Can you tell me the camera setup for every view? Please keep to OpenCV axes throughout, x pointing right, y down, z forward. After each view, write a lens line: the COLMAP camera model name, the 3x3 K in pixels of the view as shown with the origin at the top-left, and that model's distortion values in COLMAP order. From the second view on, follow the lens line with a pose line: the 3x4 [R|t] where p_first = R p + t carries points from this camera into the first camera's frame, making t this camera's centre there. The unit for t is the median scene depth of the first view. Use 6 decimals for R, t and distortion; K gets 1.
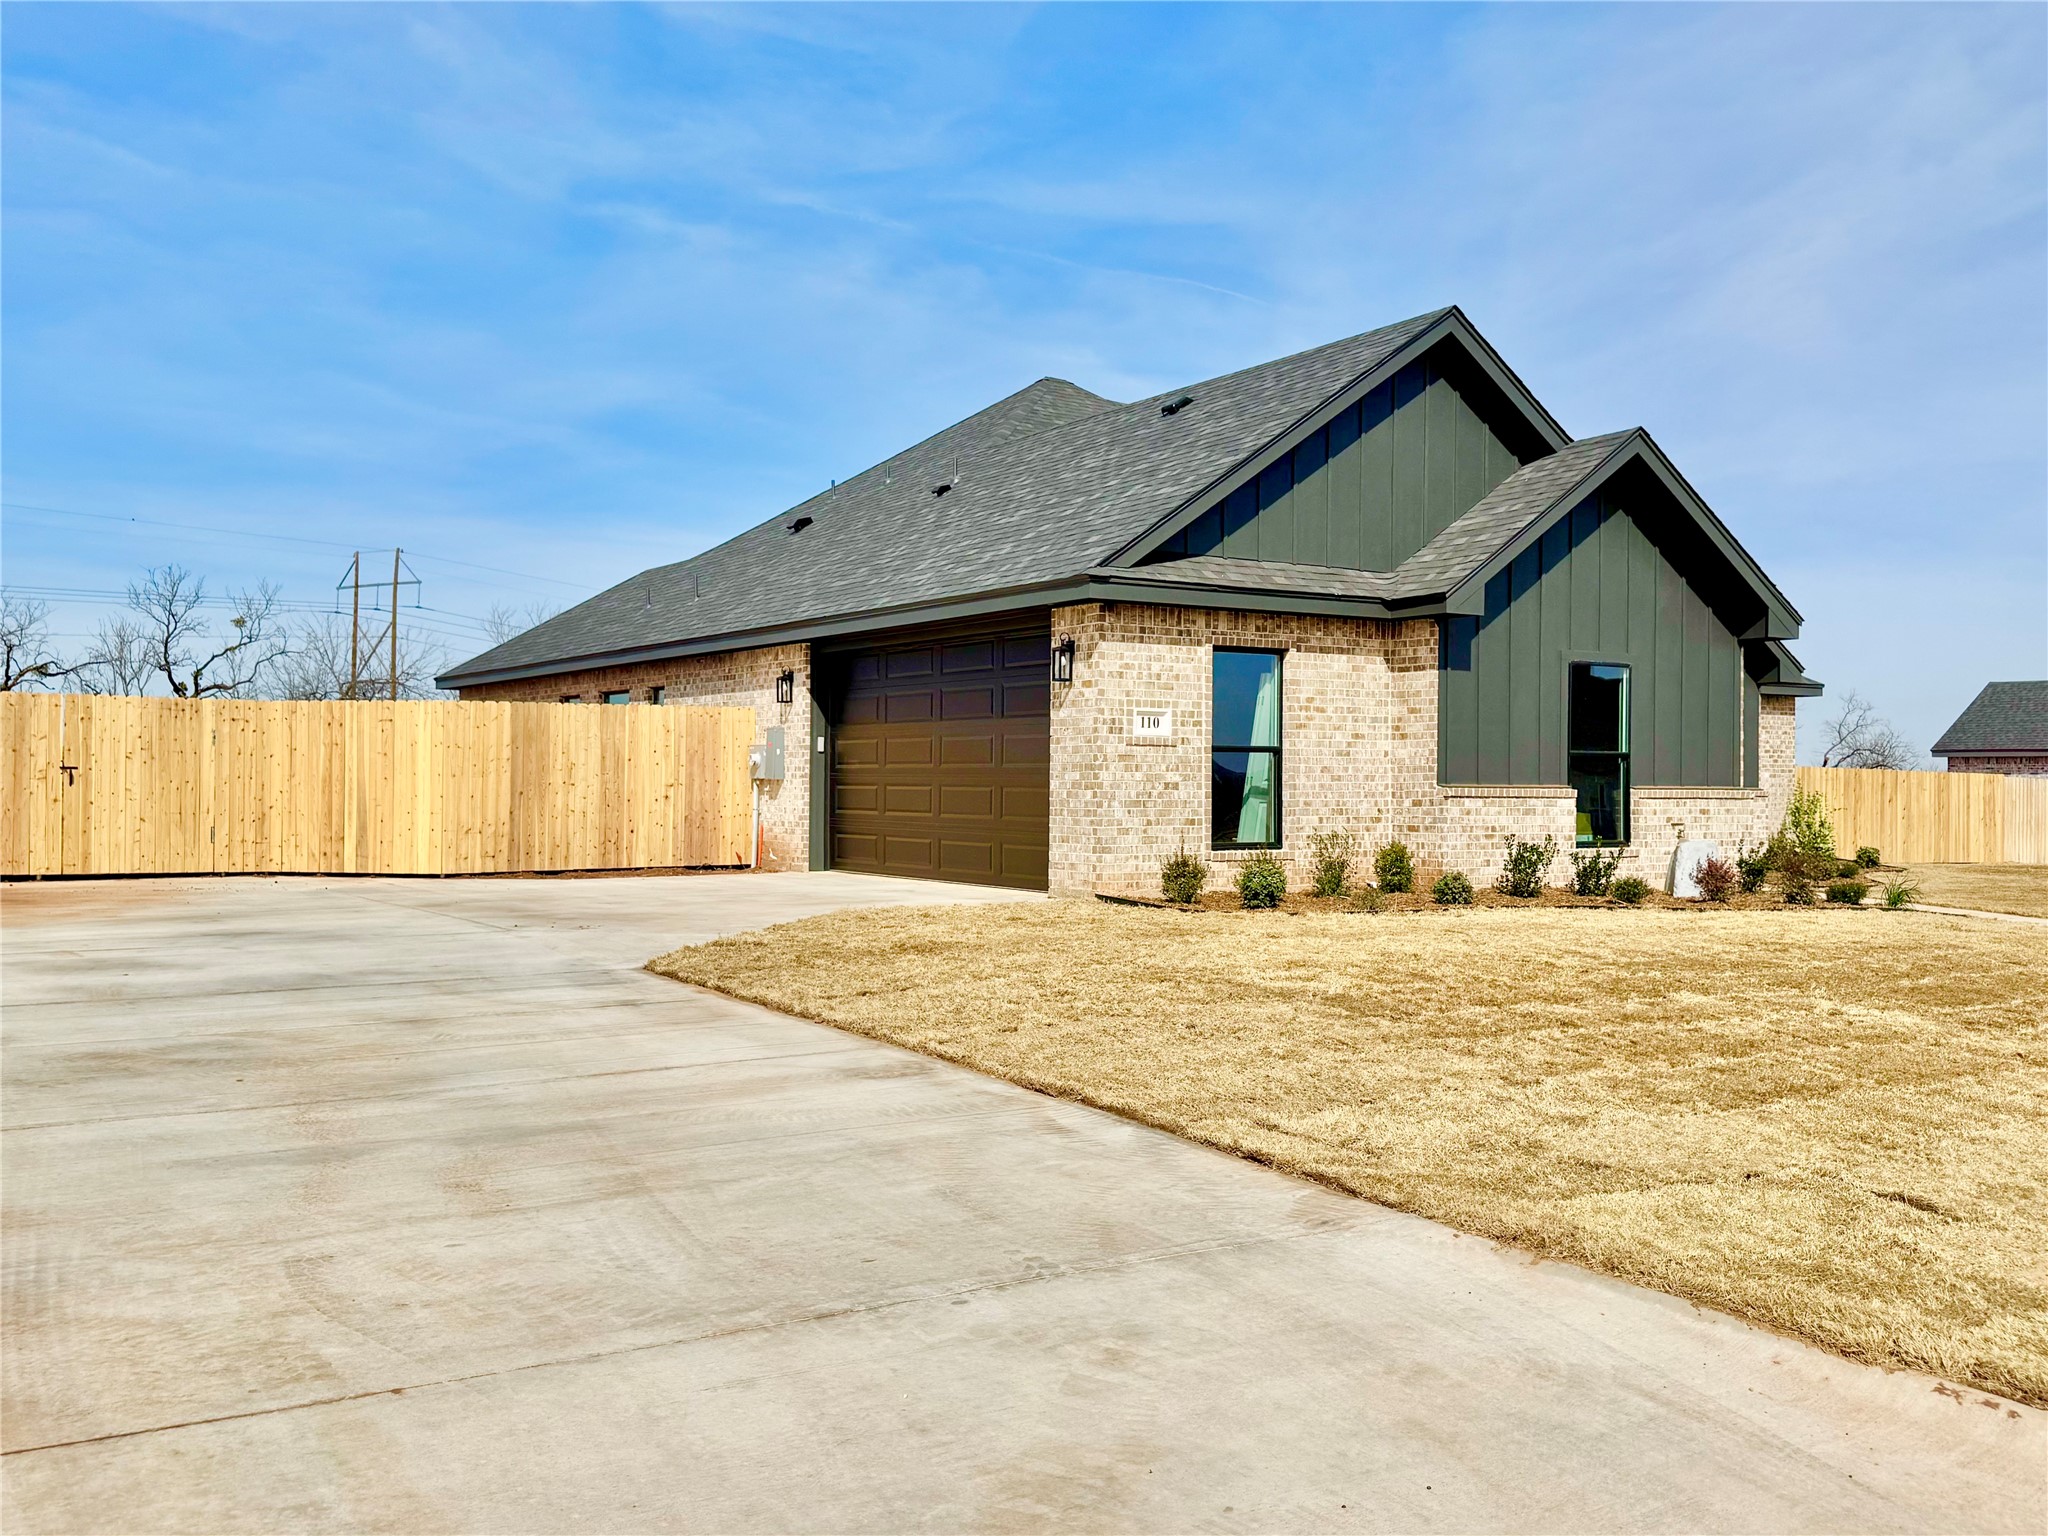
lens RADIAL K [[1841.7, 0, 1024.0], [0, 1841.7, 767.5], [0, 0, 1]] dist [0.099128, -0.007117]
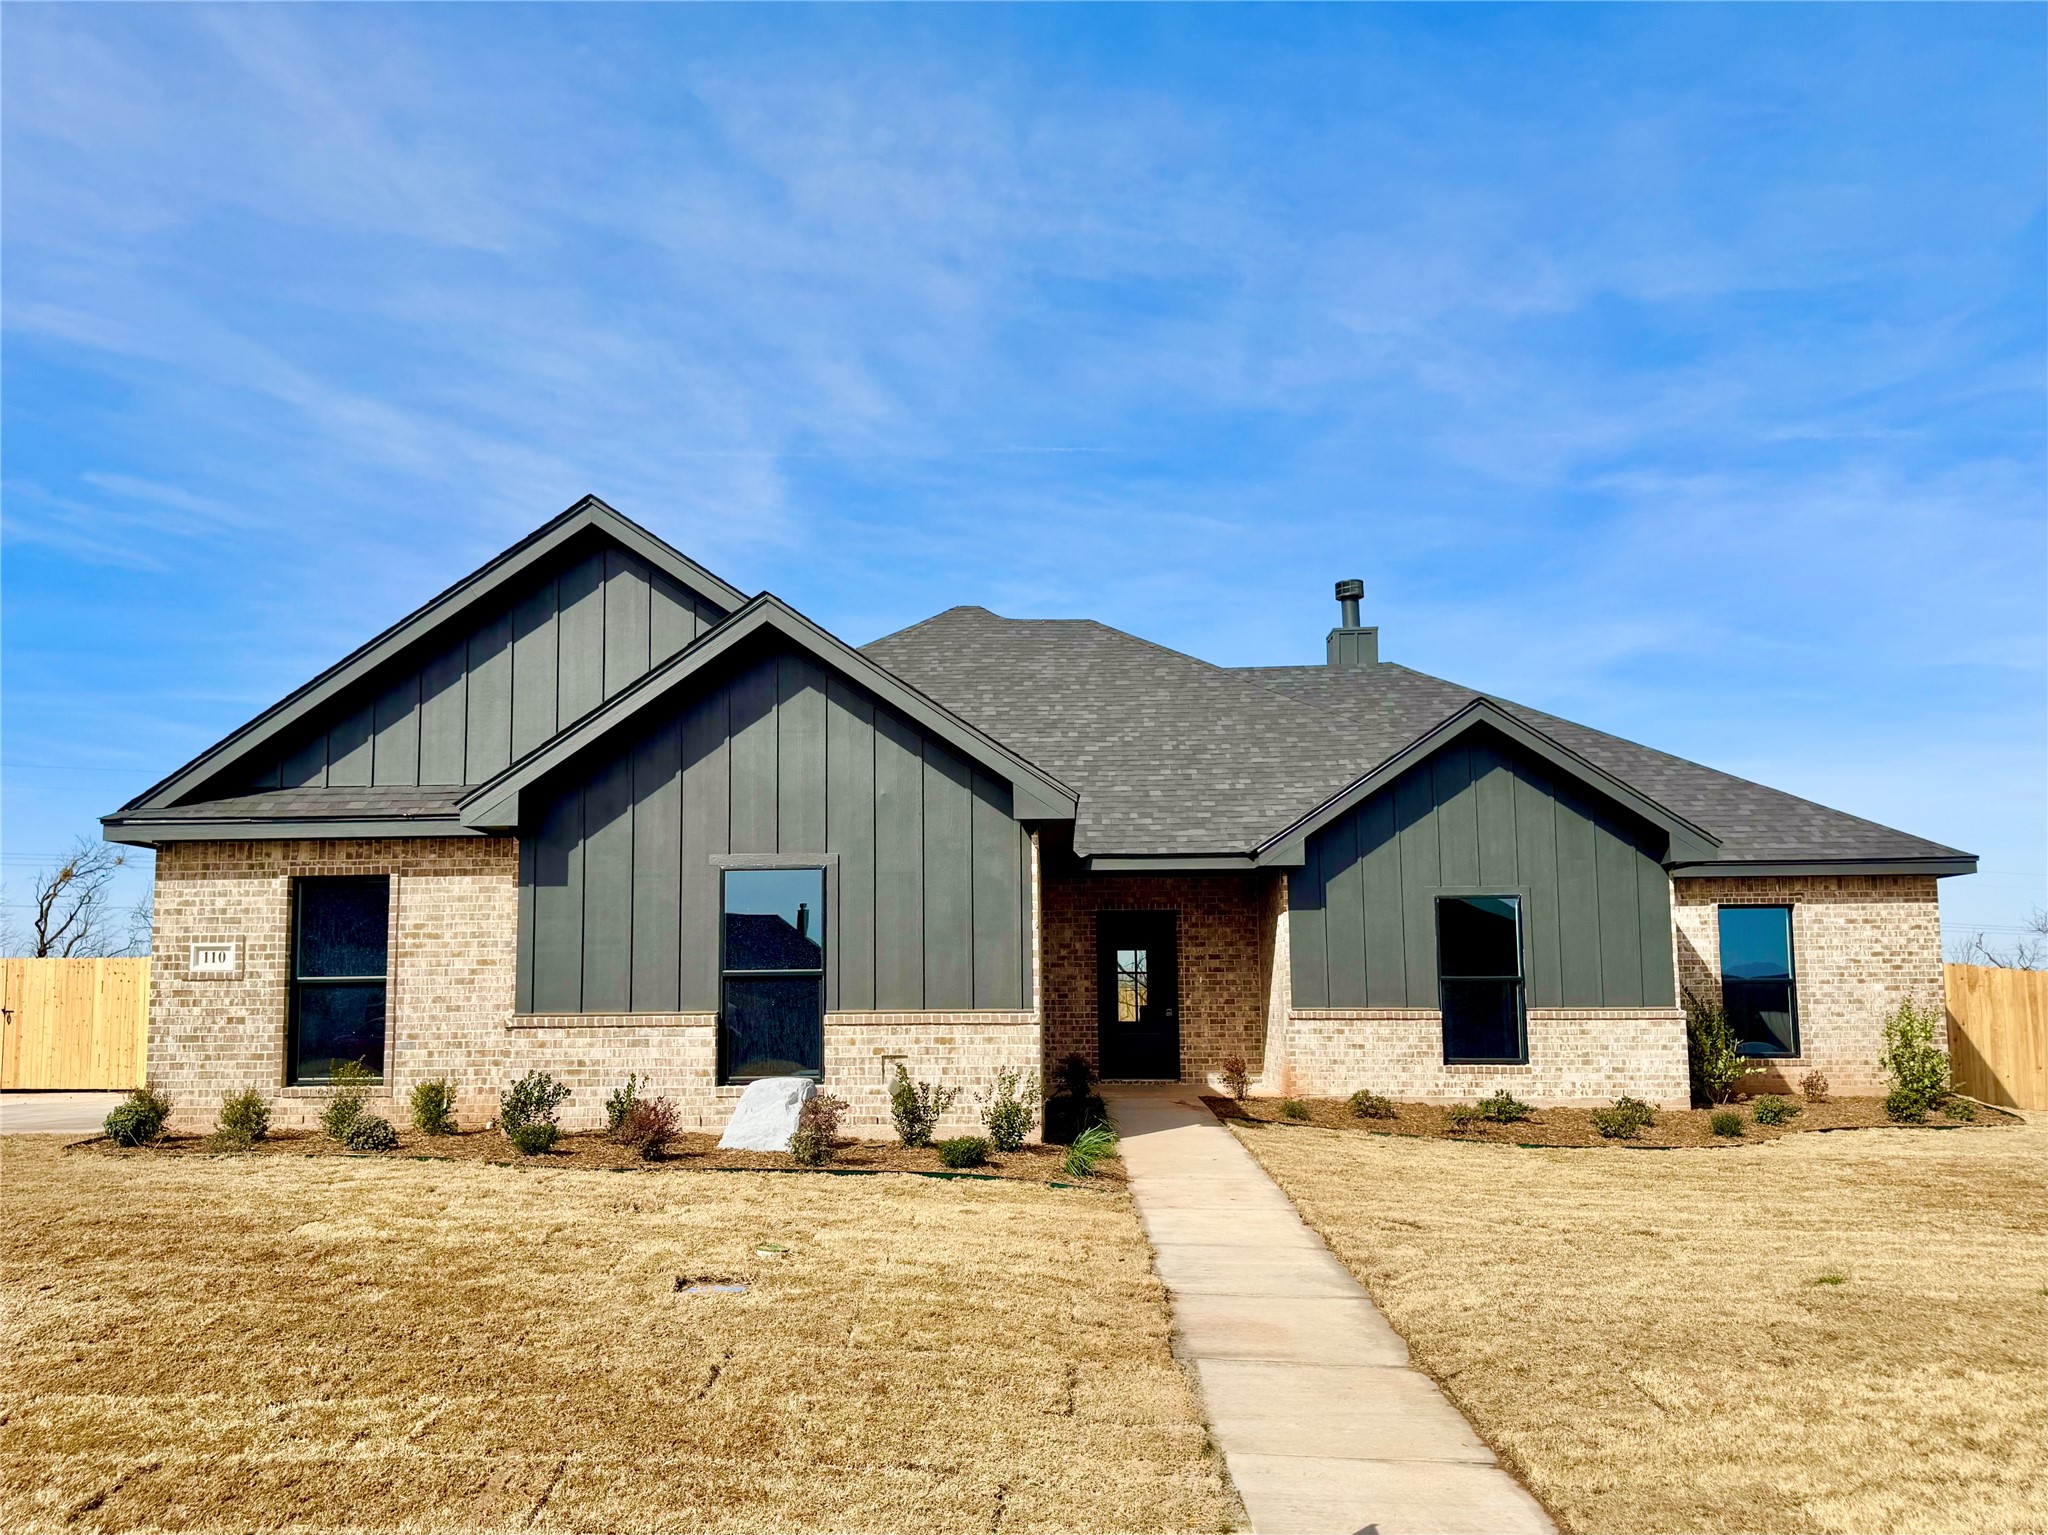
lens RADIAL K [[1630.9, 0, 1030.4], [0, 1630.9, 824.3], [0, 0, 1]] dist [0.032792, -0.006779]
pose [[0.813011, -0.077120, -0.577119, 0.900256], [0.019579, 0.994250, -0.105279, 0.006176], [0.581919, 0.074294, 0.809846, 0.494663]]
